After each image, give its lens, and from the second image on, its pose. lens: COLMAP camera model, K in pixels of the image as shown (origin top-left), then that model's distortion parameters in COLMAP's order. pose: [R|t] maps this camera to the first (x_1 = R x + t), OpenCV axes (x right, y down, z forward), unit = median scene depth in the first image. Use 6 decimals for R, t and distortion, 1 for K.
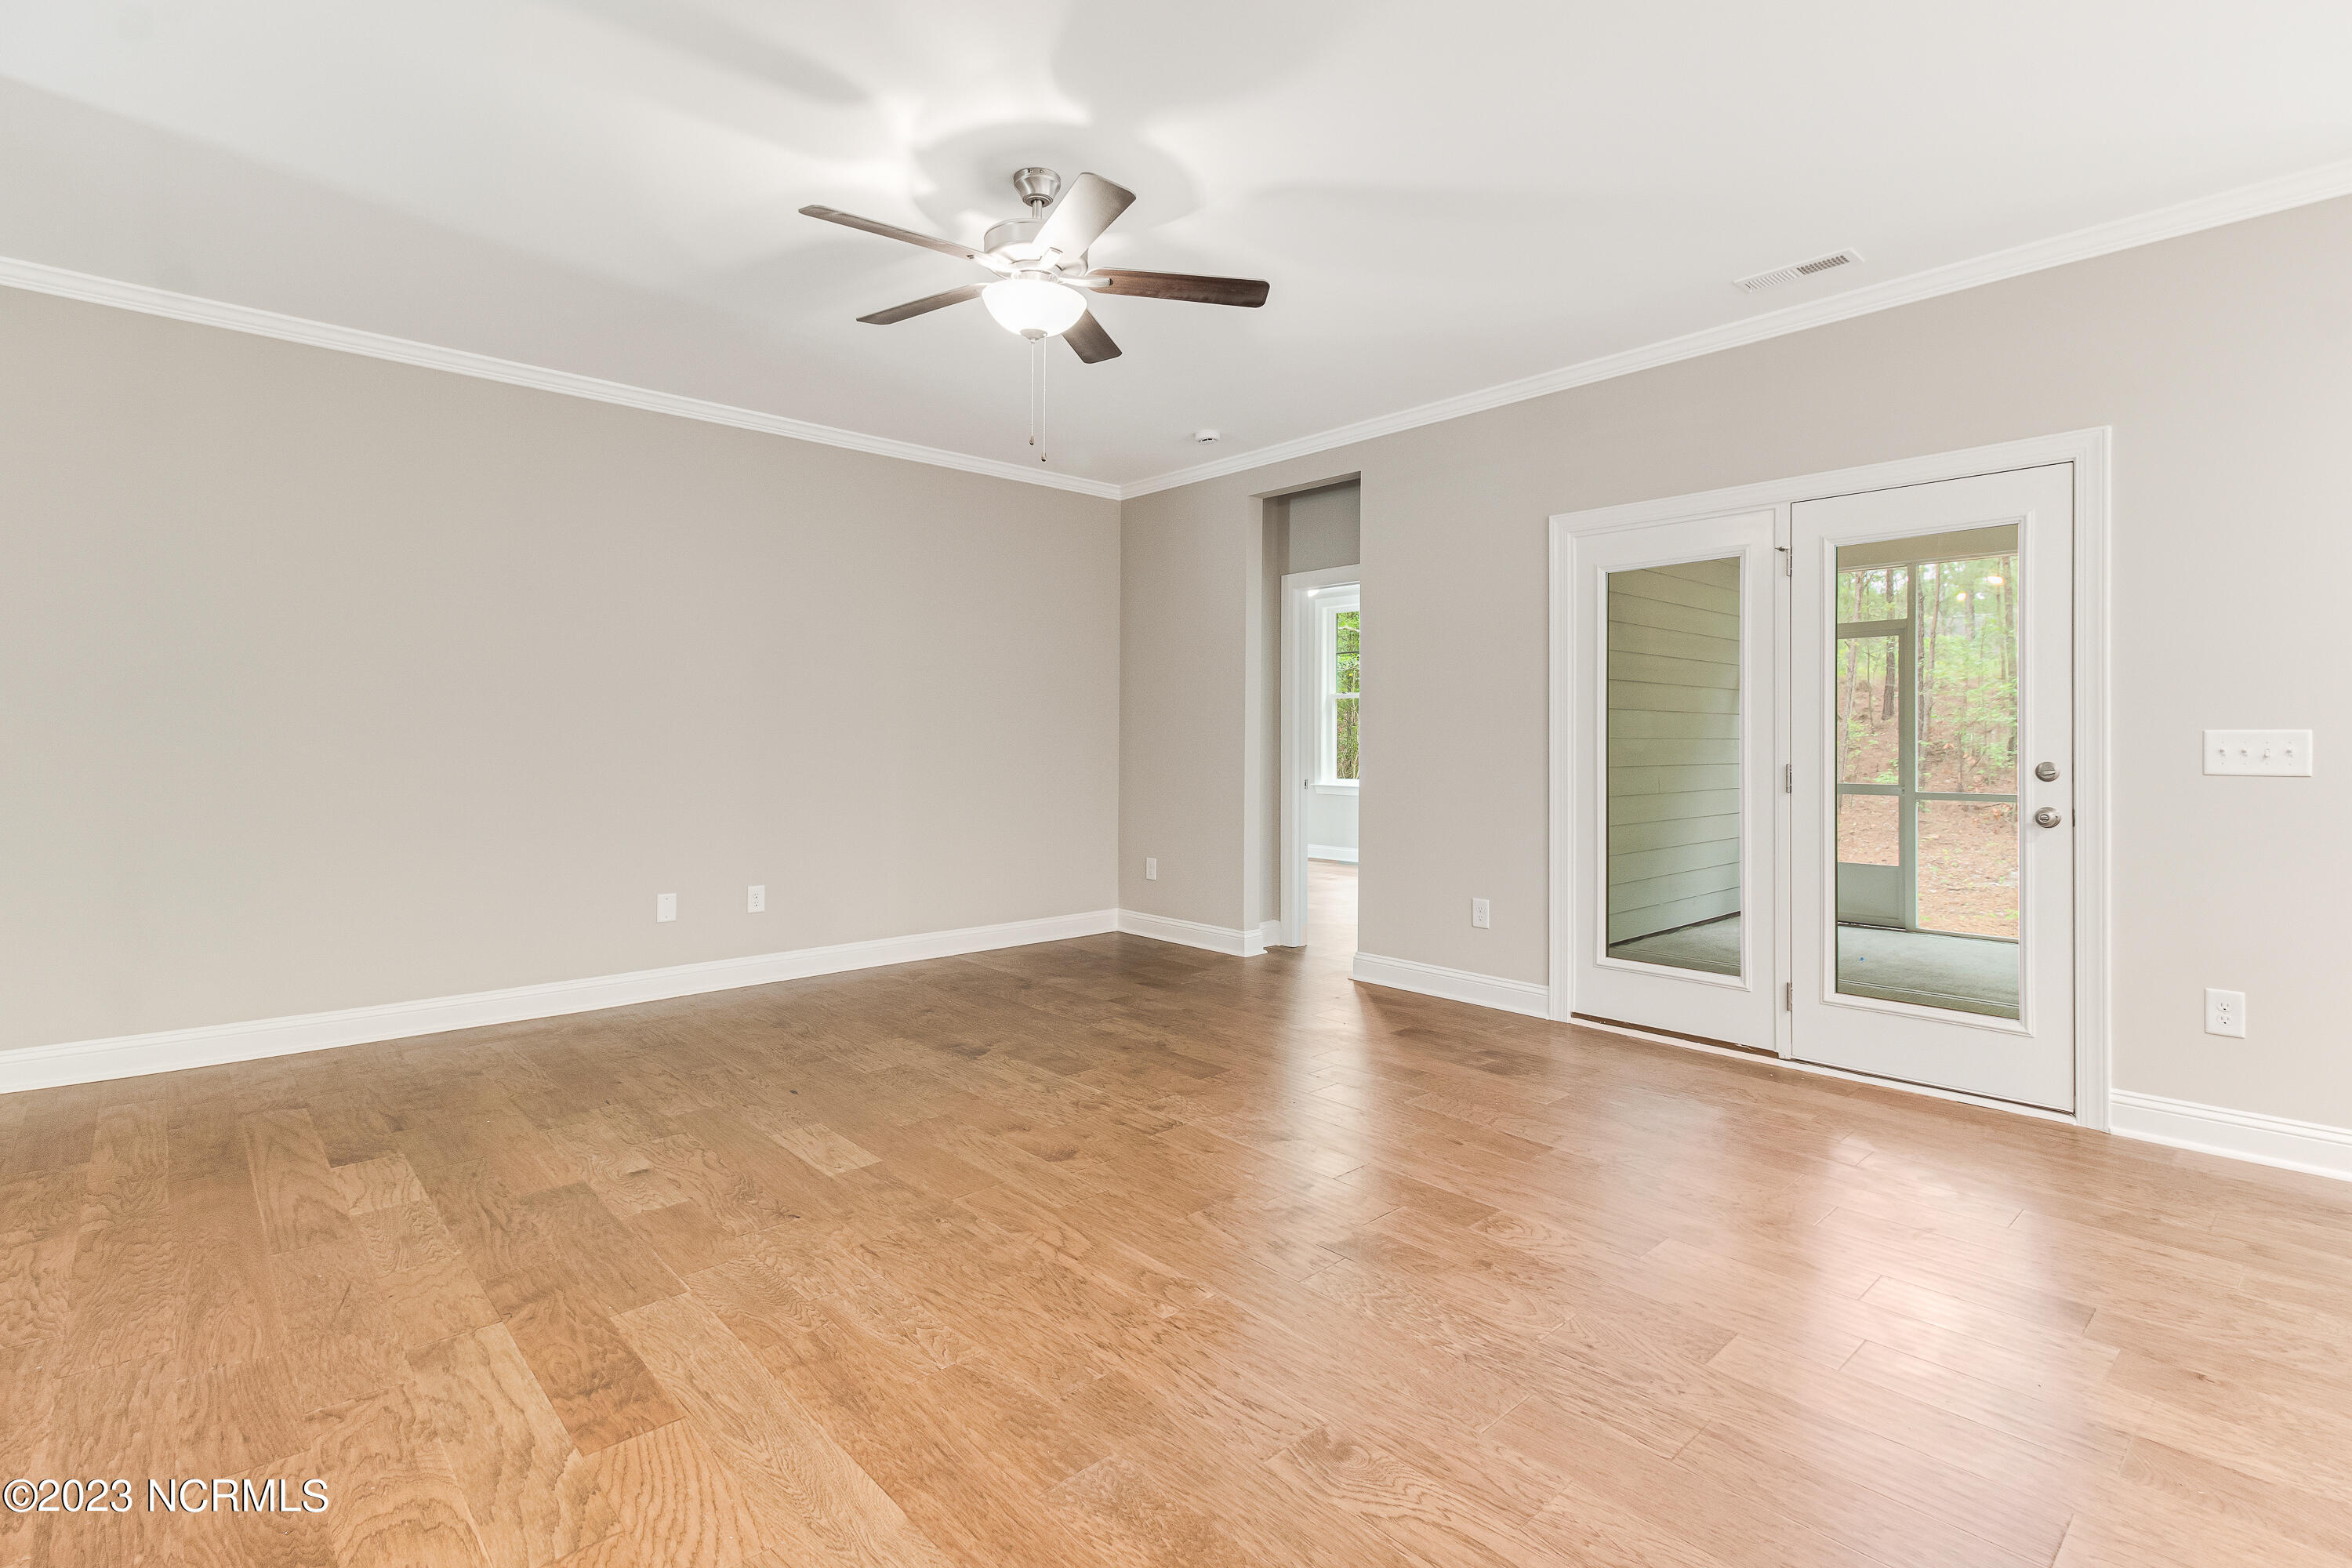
lens RADIAL K [[1109.4, 0, 1180.9], [0, 1109.4, 729.4], [0, 0, 1]] dist [0.025049, -0.014594]
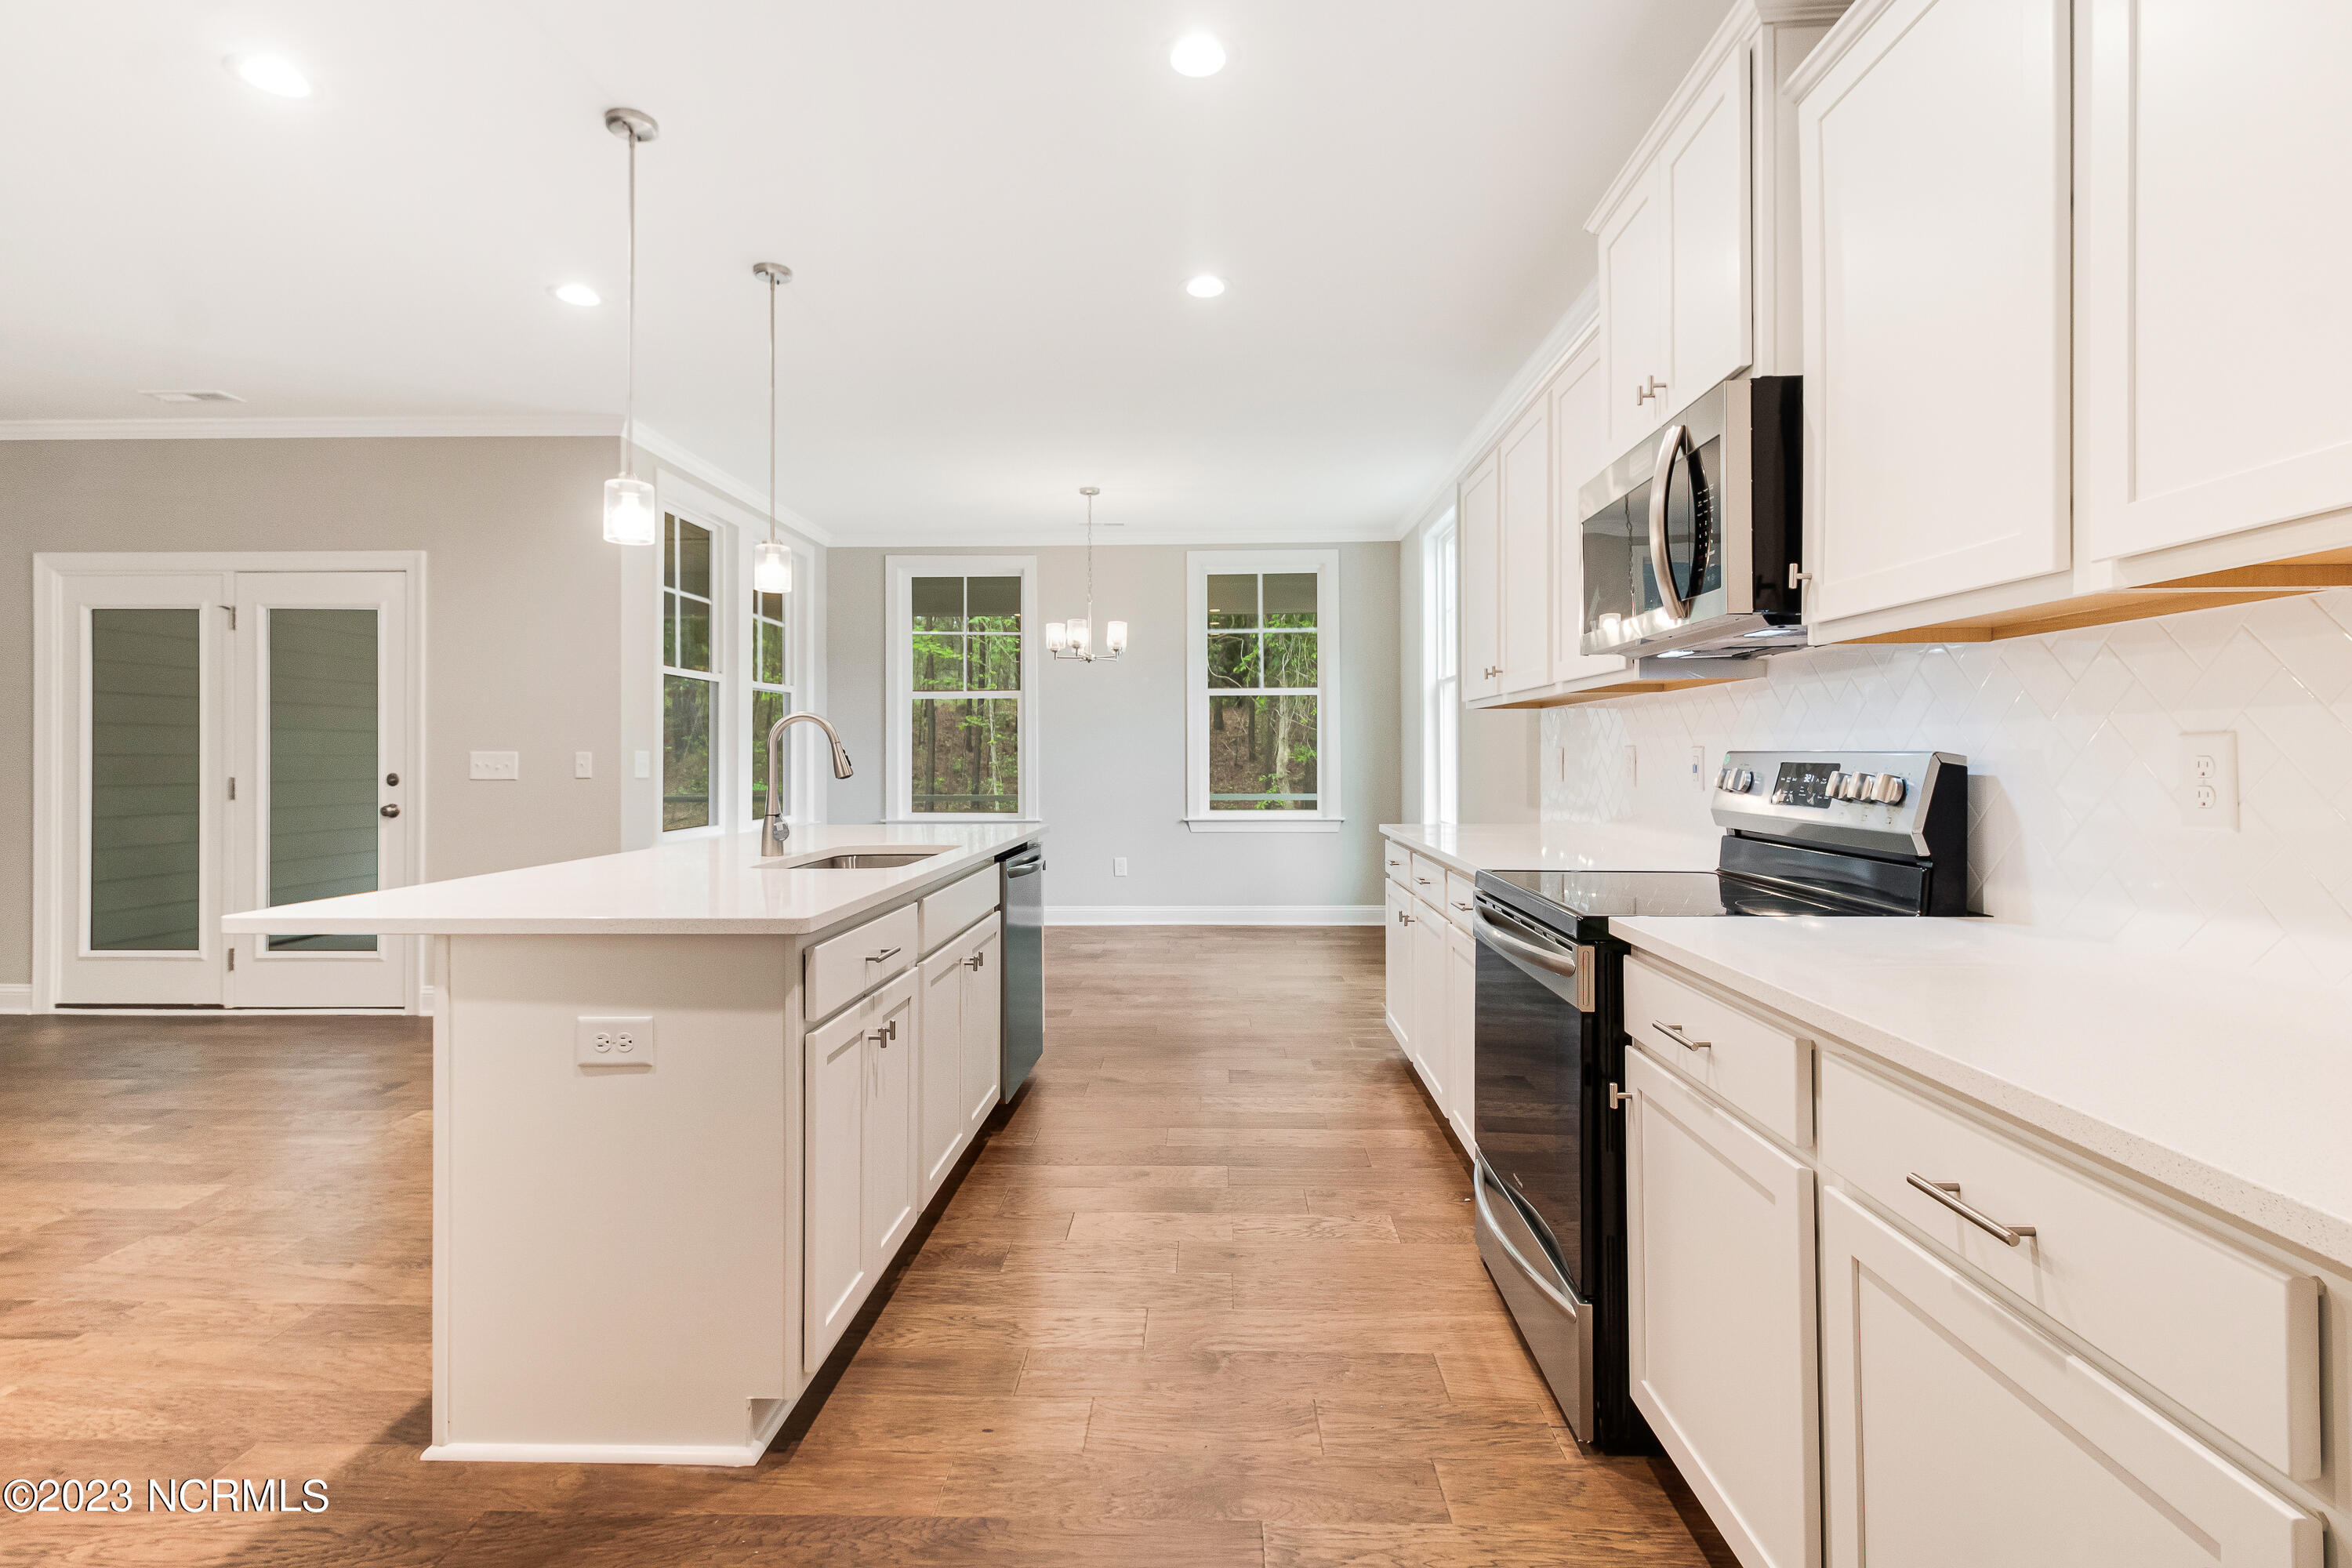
lens RADIAL K [[1110.7, 0, 1289.7], [0, 1110.7, 755.0], [0, 0, 1]] dist [-0.000738, -0.000563]
pose [[0.688584, -0.003865, 0.725146, 0.461088], [-0.004334, 0.999946, 0.009445, -0.011530], [-0.725144, -0.009647, 0.688530, -0.754203]]
